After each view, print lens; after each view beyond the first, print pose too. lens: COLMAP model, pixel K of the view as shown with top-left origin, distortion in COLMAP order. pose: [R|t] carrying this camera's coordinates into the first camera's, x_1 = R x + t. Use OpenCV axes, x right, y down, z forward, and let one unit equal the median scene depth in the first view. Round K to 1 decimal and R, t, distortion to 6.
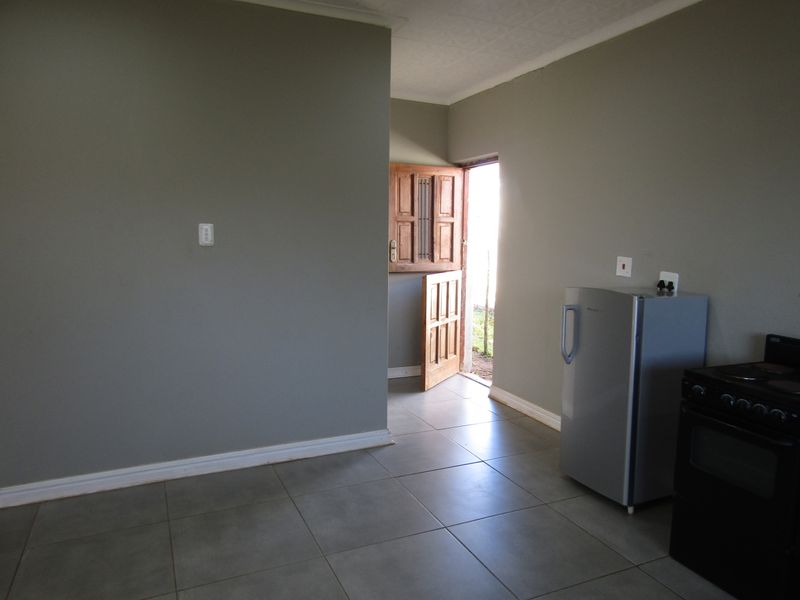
lens RADIAL K [[572.7, 0, 400.1], [0, 572.7, 301.4], [0, 0, 1]] dist [-0.008937, 0.002645]
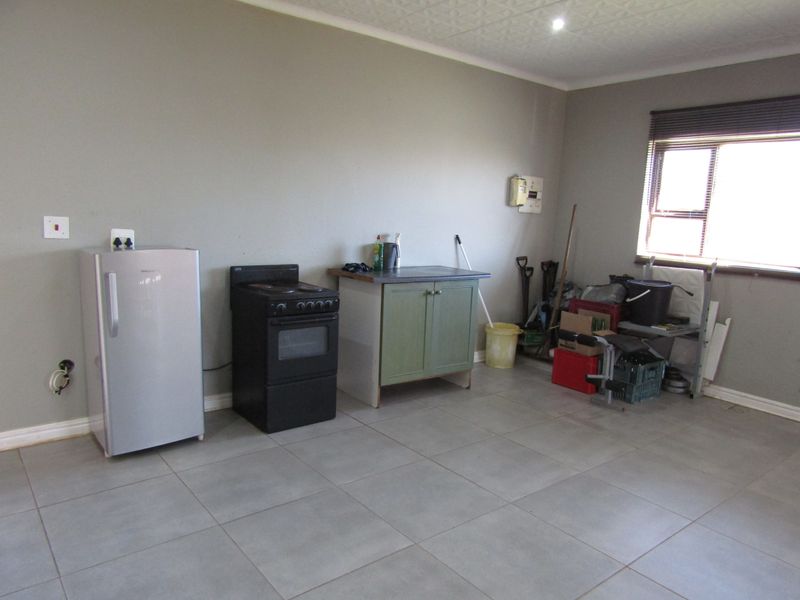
lens RADIAL K [[572.7, 0, 399.3], [0, 572.7, 300.3], [0, 0, 1]] dist [-0.008937, 0.002645]
pose [[-0.236159, -0.178070, 0.955259, -0.675387], [0.085433, 0.975454, 0.202956, -0.093335], [-0.967951, 0.129540, -0.215149, 0.750241]]
